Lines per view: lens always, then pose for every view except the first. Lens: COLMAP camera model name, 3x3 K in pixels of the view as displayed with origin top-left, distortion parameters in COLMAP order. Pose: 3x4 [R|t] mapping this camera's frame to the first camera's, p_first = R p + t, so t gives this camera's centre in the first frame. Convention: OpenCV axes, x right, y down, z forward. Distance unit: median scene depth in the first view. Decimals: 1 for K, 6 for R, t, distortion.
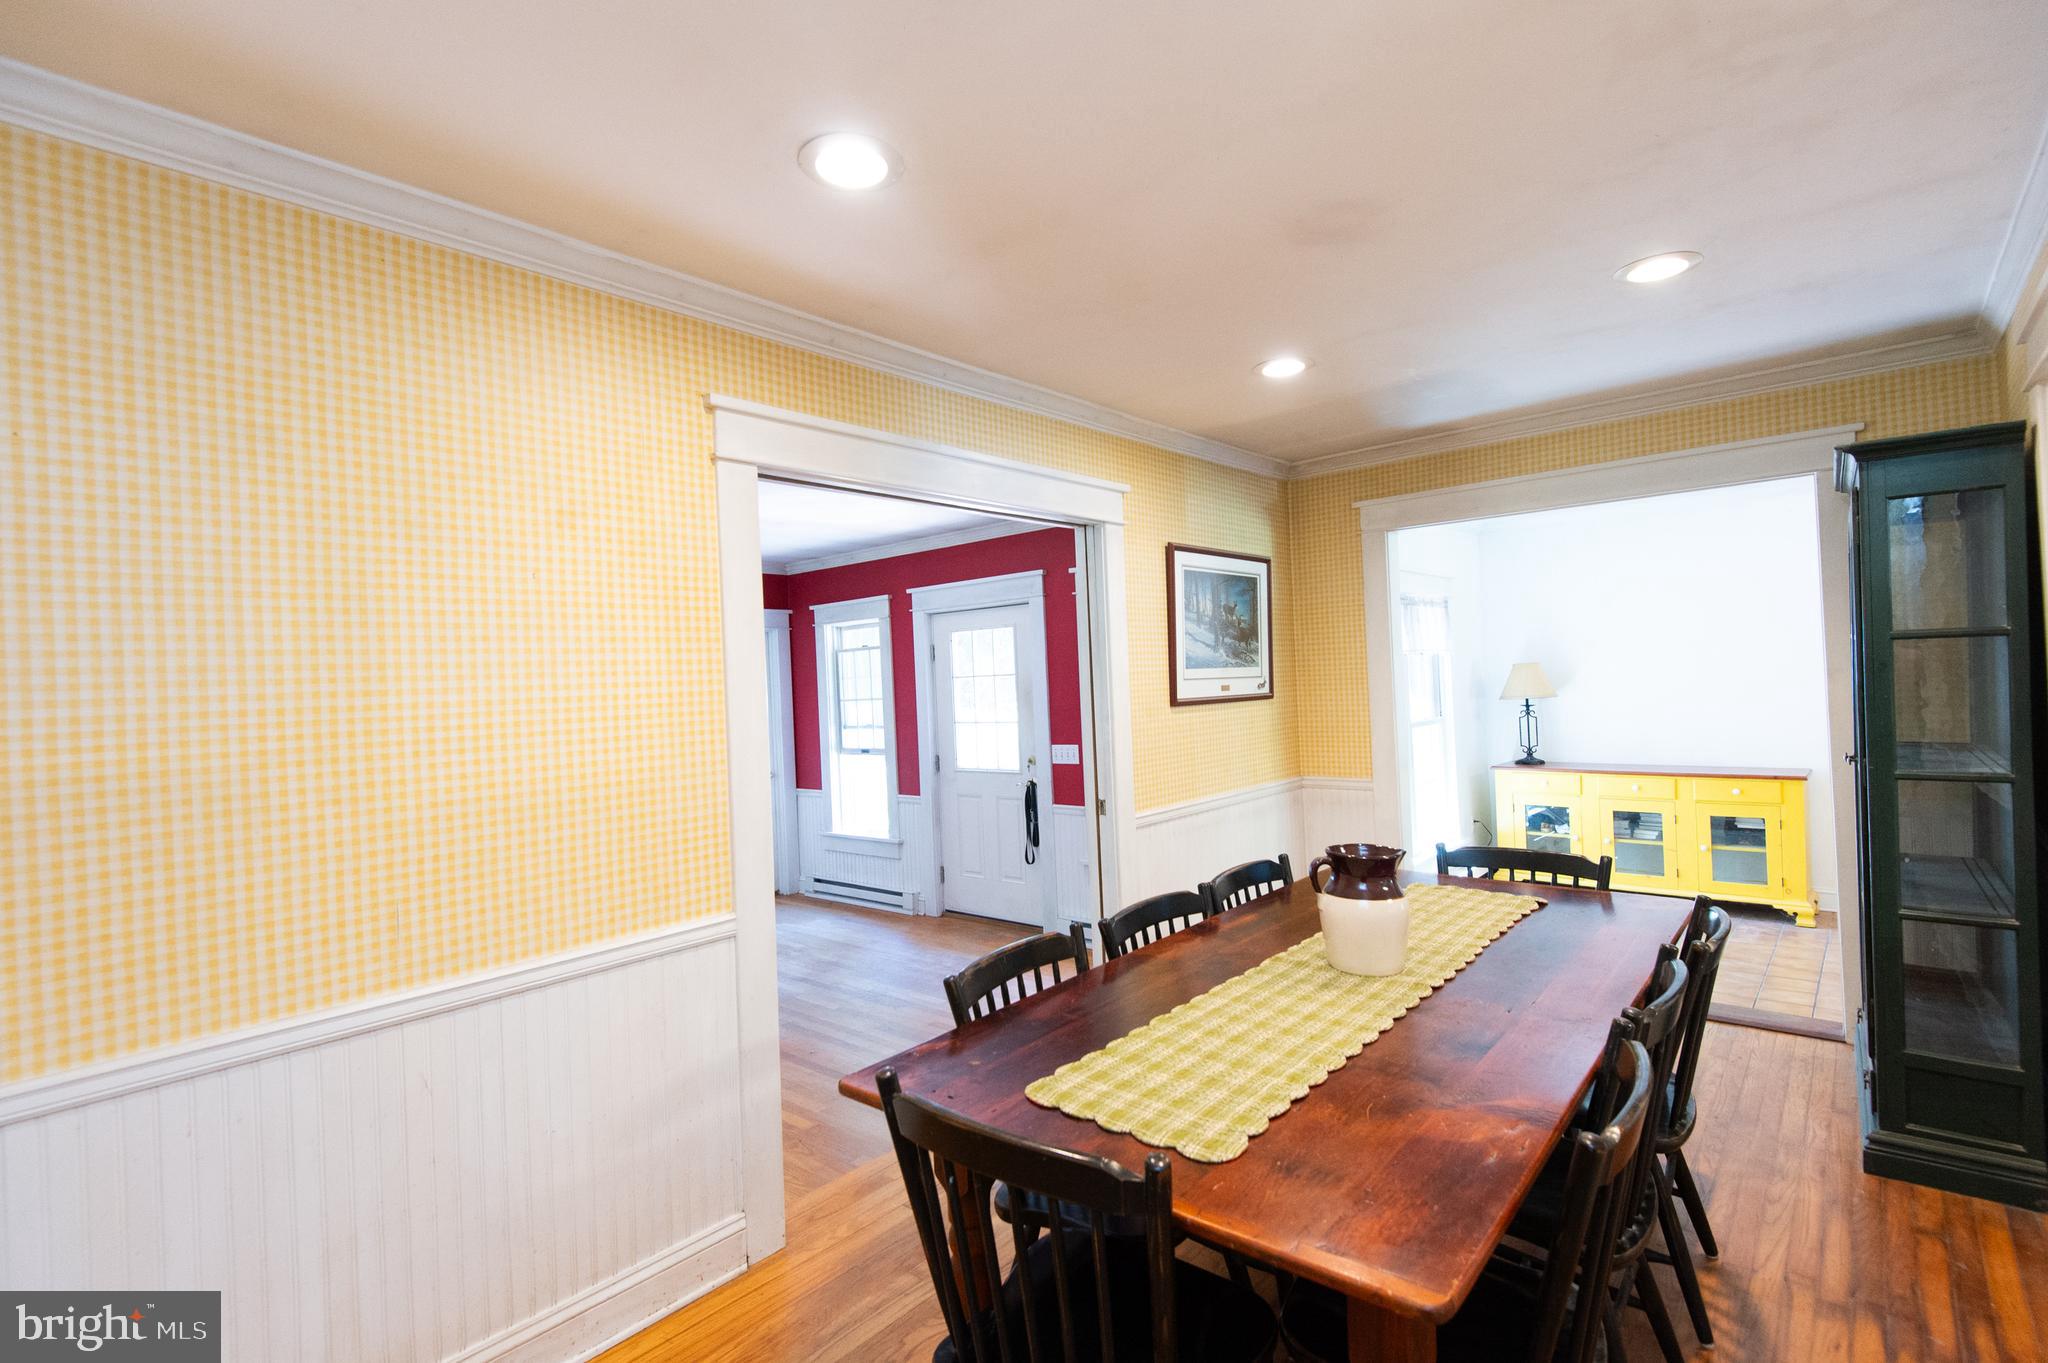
lens RADIAL K [[944.6, 0, 1047.0], [0, 944.6, 677.0], [0, 0, 1]] dist [0.002420, -0.002848]
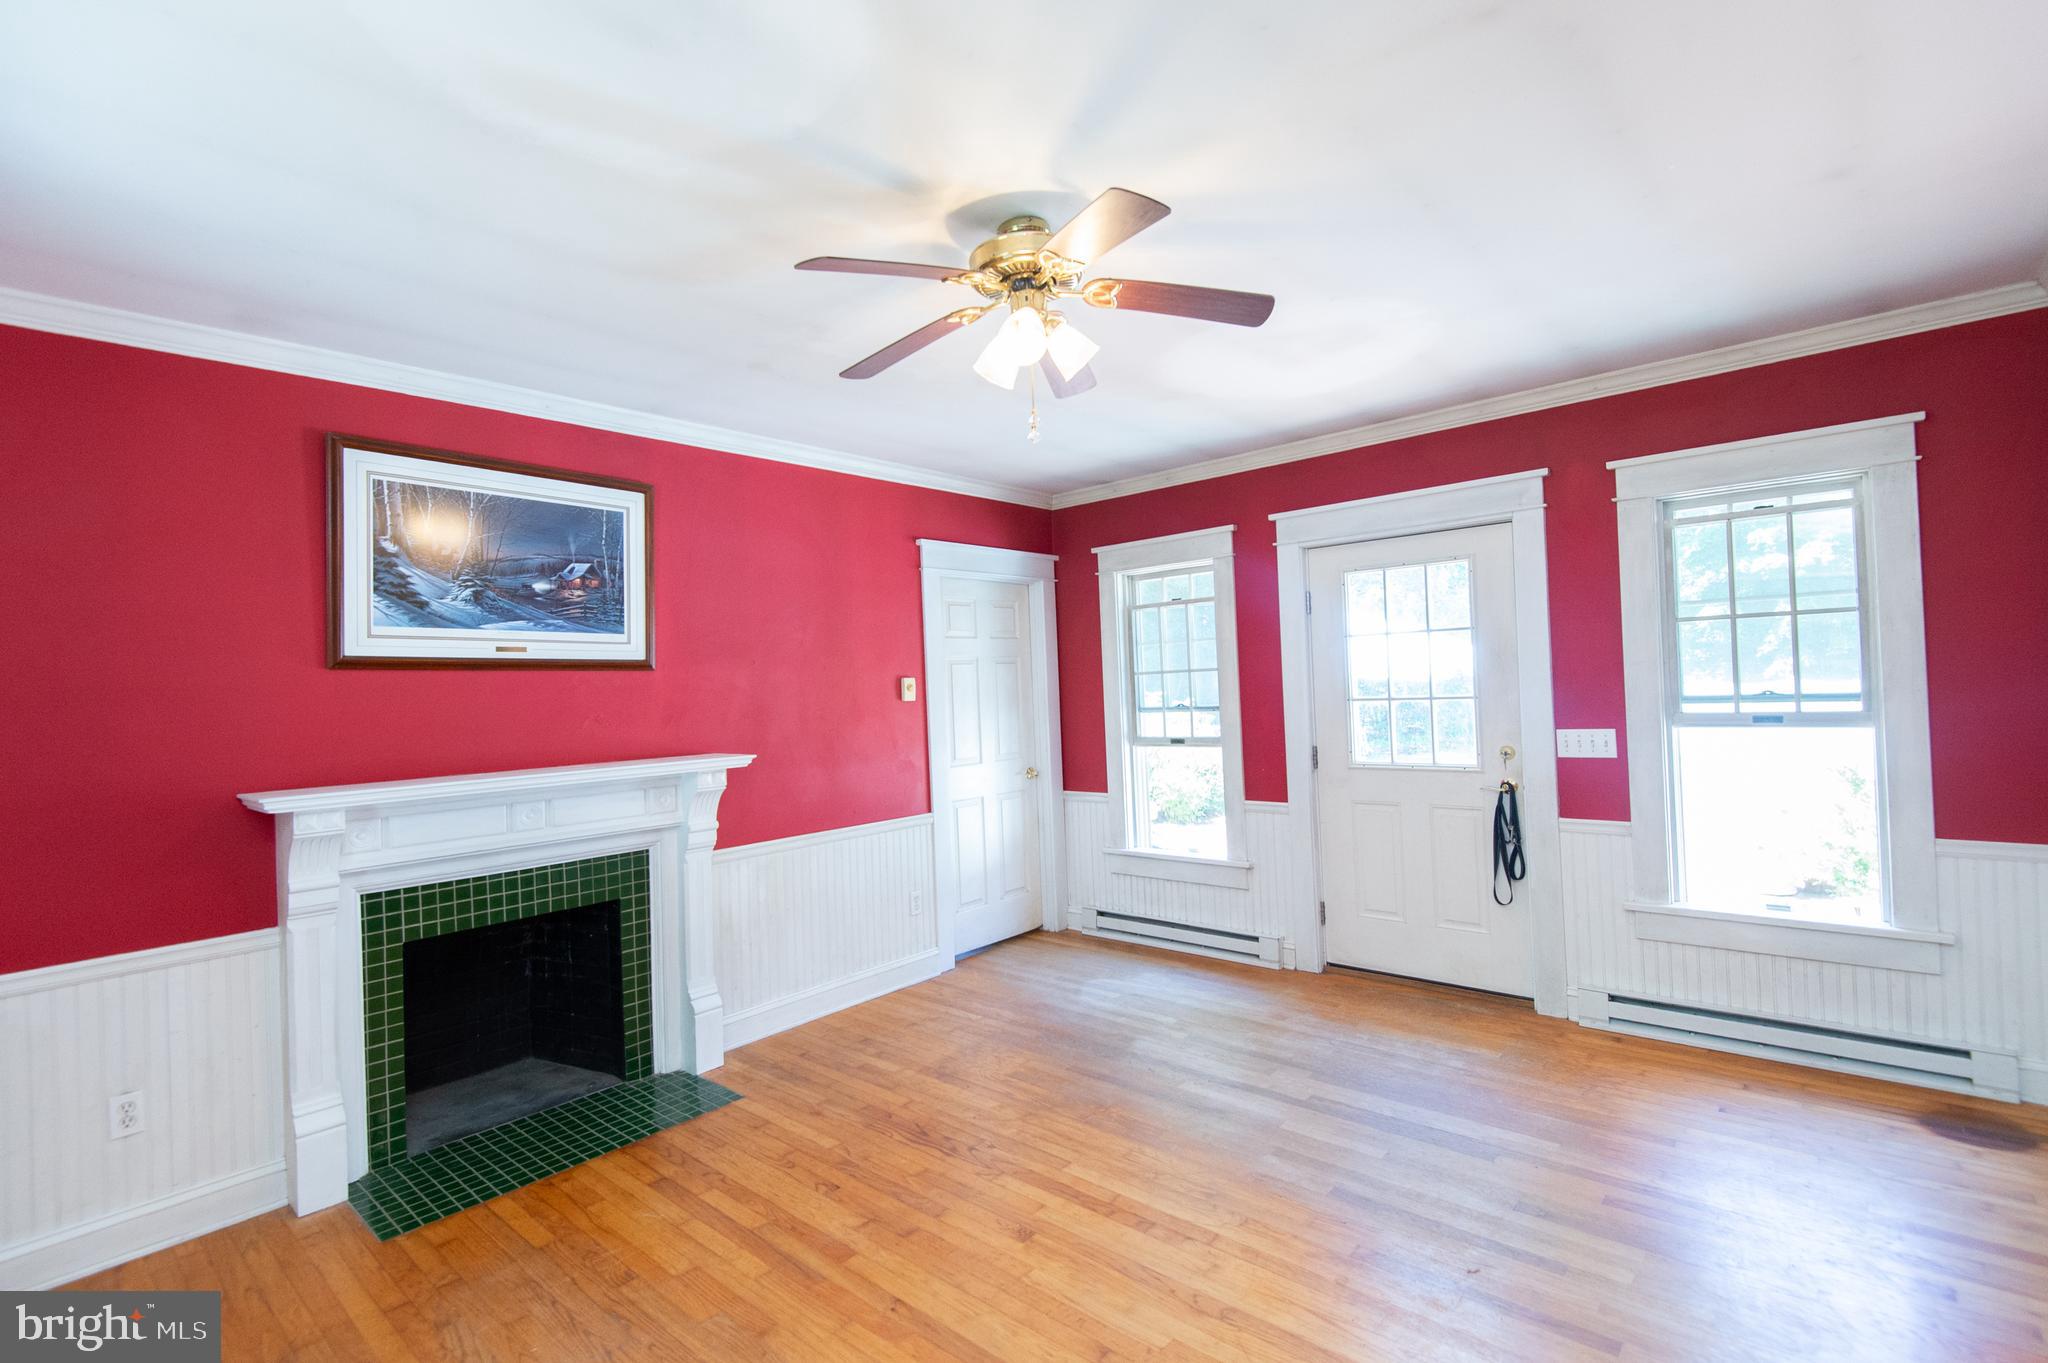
lens RADIAL K [[944.6, 0, 1020.3], [0, 944.6, 668.3], [0, 0, 1]] dist [0.002420, -0.002848]
pose [[0.999427, 0.000266, -0.033860, -0.324007], [-0.000618, 0.999946, -0.010387, 0.032487], [0.033855, 0.010402, 0.999373, 0.284410]]
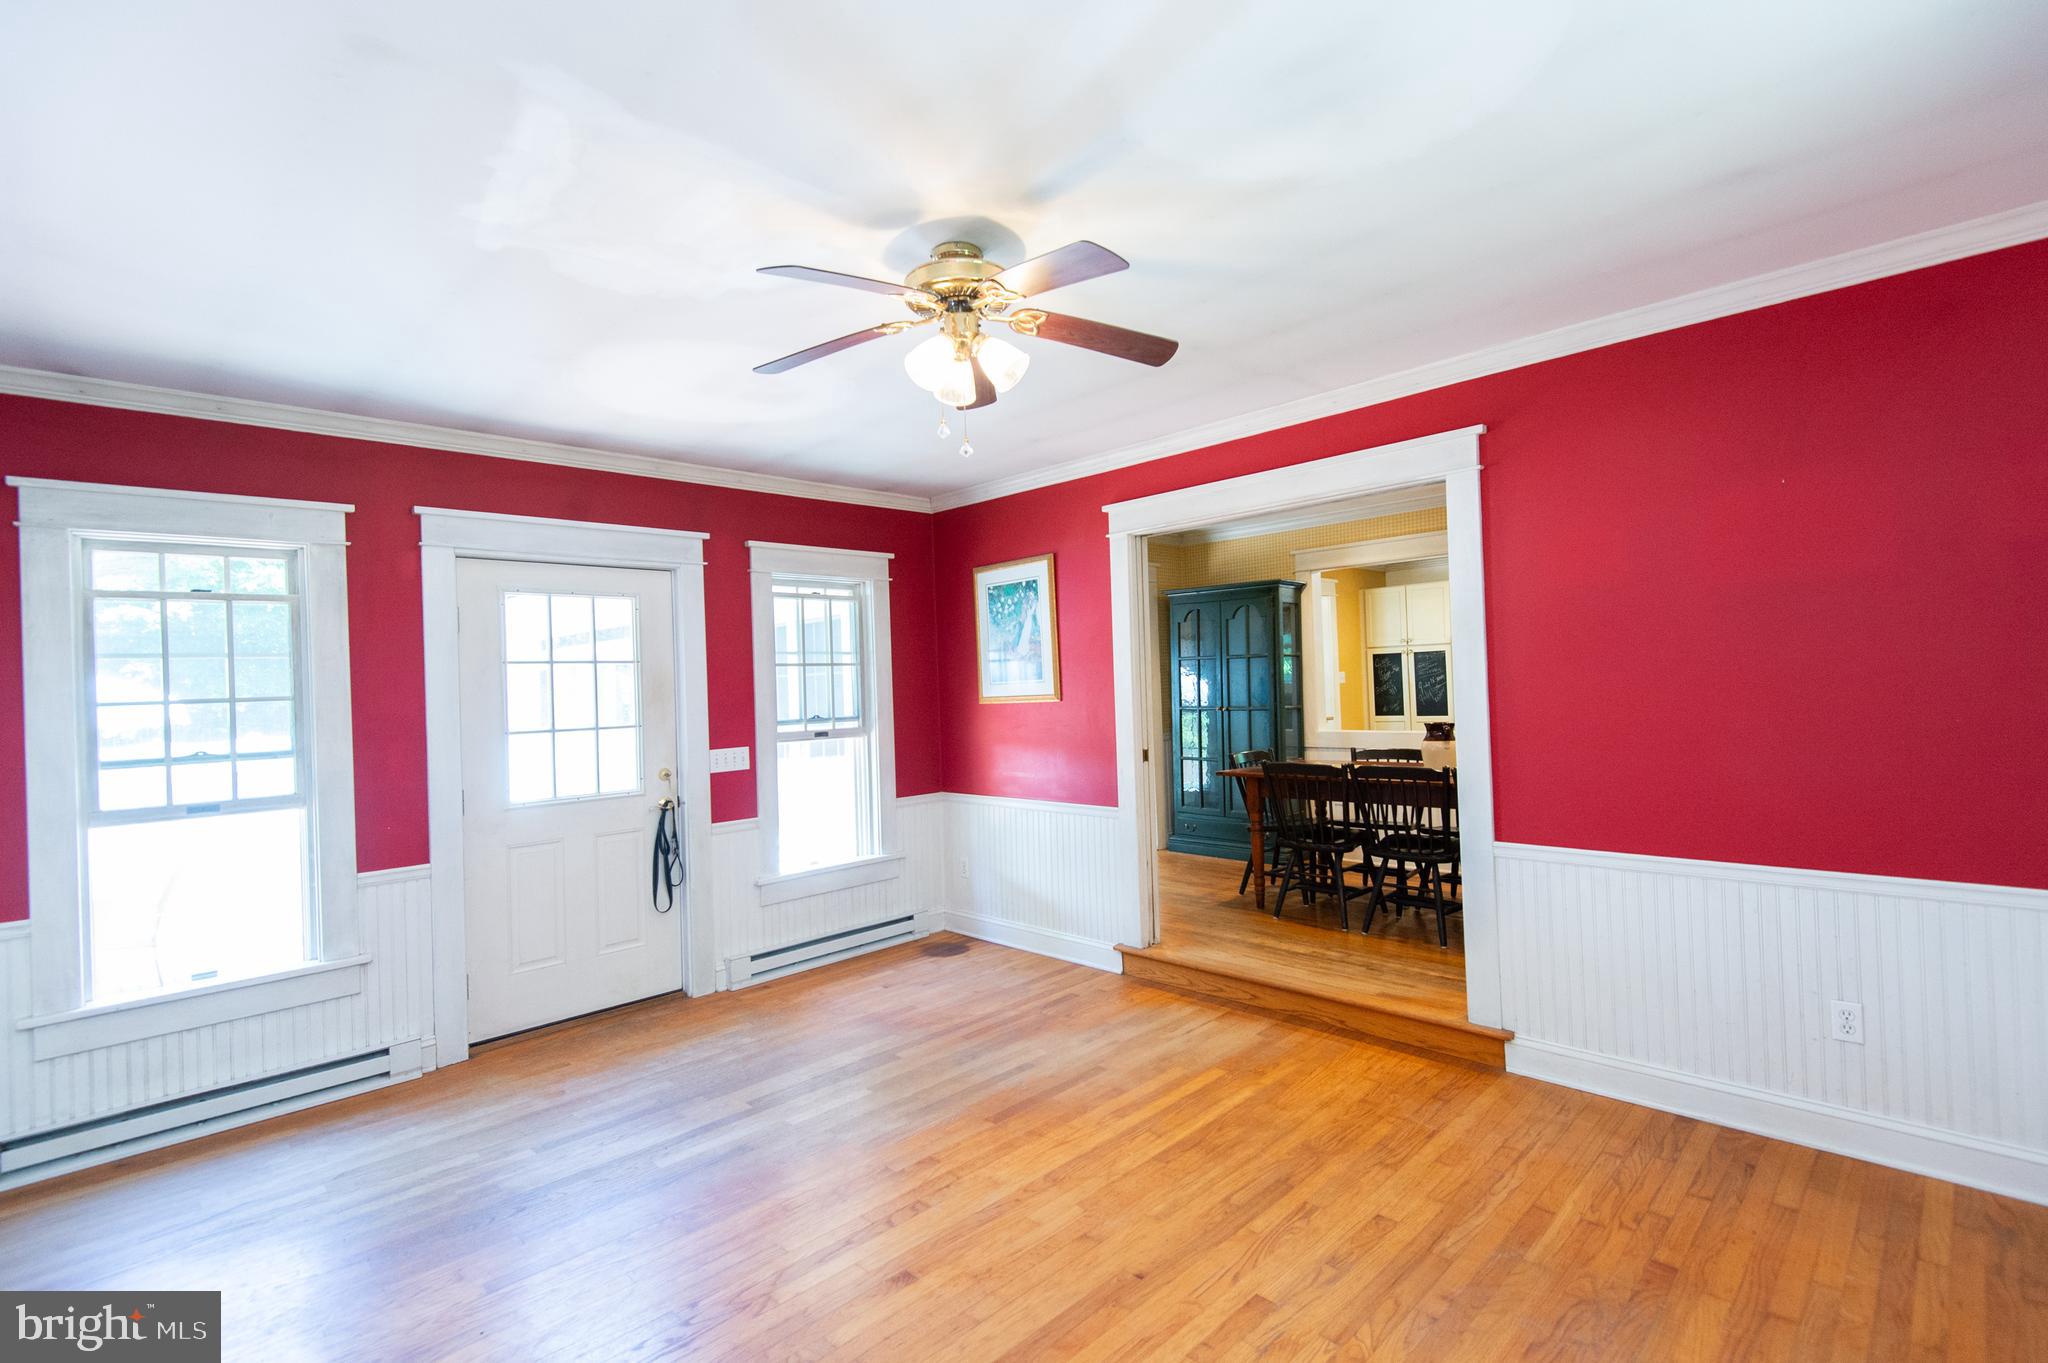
lens RADIAL K [[944.6, 0, 1035.0], [0, 944.6, 673.0], [0, 0, 1]] dist [0.002420, -0.002848]
pose [[0.079134, 0.049648, 0.995627, -0.714126], [0.023891, 0.998378, -0.051684, 0.049544], [-0.996578, 0.027876, 0.077820, 0.599352]]
